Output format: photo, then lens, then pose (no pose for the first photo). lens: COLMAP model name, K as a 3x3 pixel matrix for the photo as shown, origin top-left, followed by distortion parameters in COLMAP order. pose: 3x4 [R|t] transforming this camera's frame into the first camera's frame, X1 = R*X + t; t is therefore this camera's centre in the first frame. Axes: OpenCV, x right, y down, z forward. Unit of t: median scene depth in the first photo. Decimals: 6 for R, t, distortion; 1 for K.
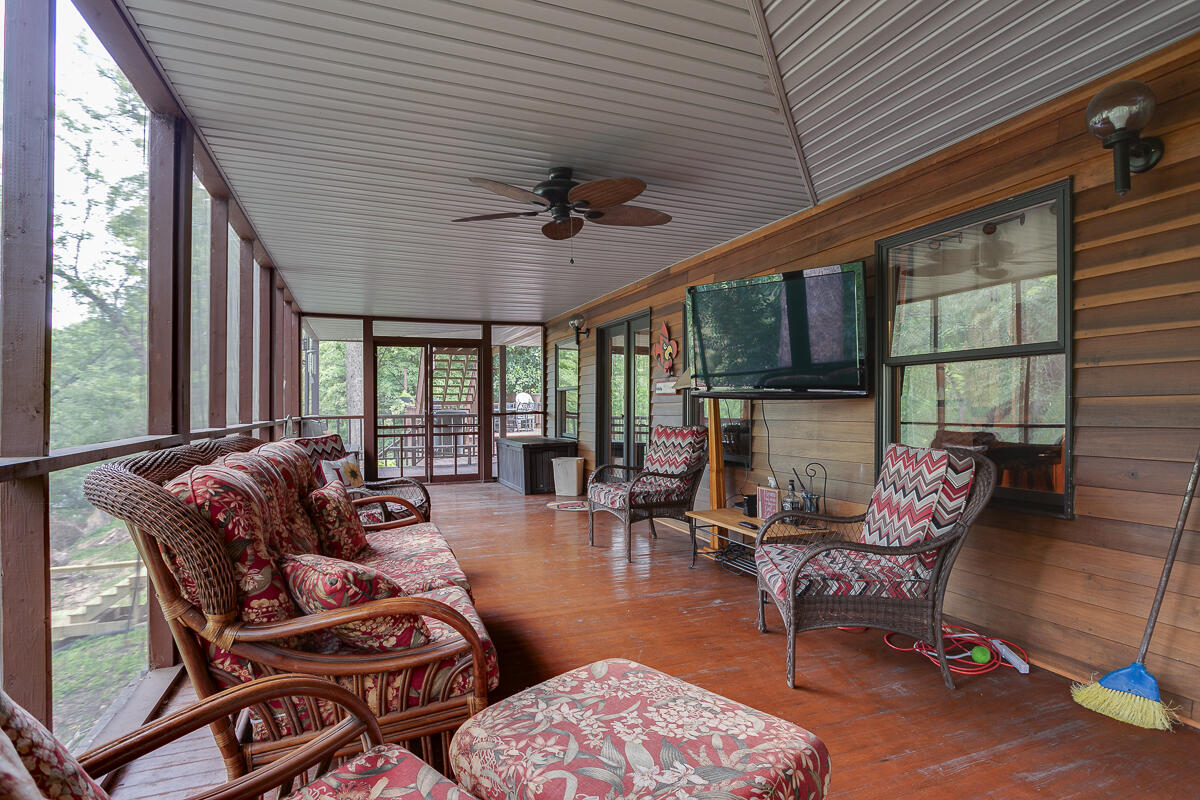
lens RADIAL K [[613.4, 0, 598.2], [0, 613.4, 422.5], [0, 0, 1]] dist [-0.042003, 0.028455]
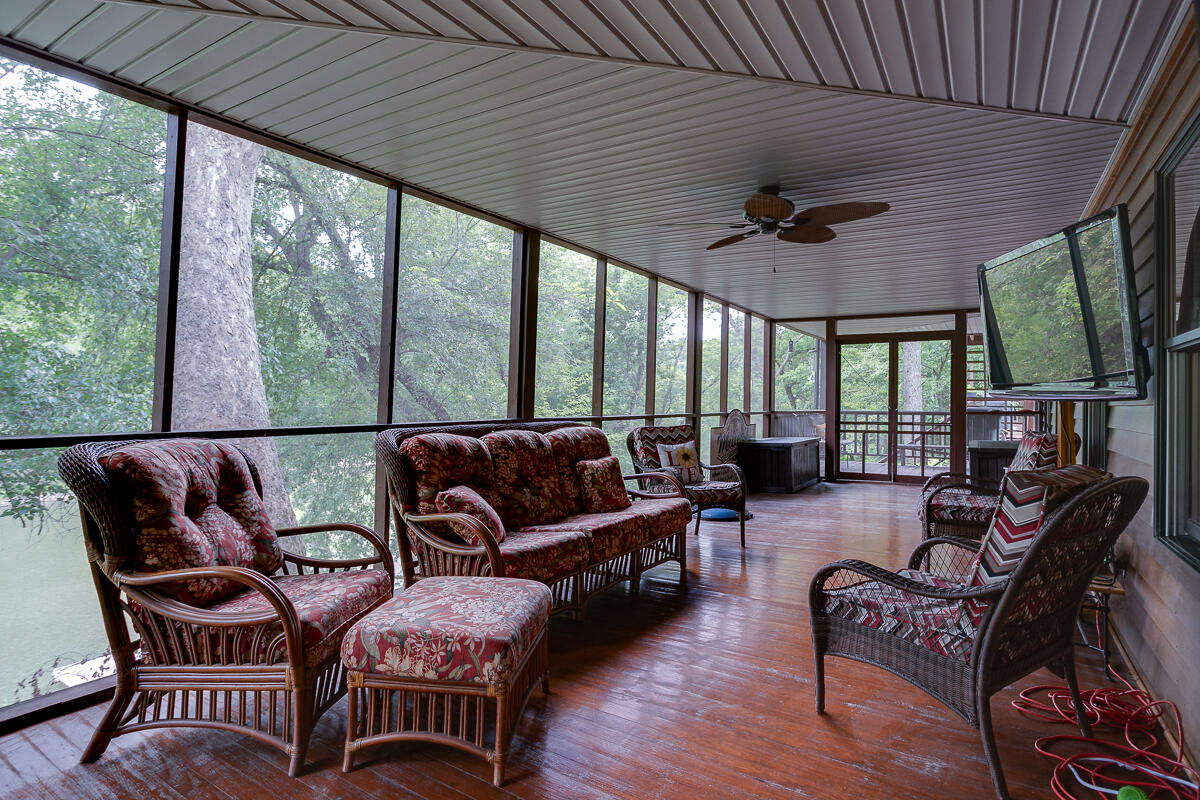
lens RADIAL K [[622.1, 0, 601.0], [0, 622.1, 395.1], [0, 0, 1]] dist [-0.046838, 0.029599]
pose [[0.602409, 0.001337, -0.798186, 0.873122], [-0.029974, 0.999331, -0.020948, -0.017692], [0.797625, 0.036544, 0.602046, 0.154282]]
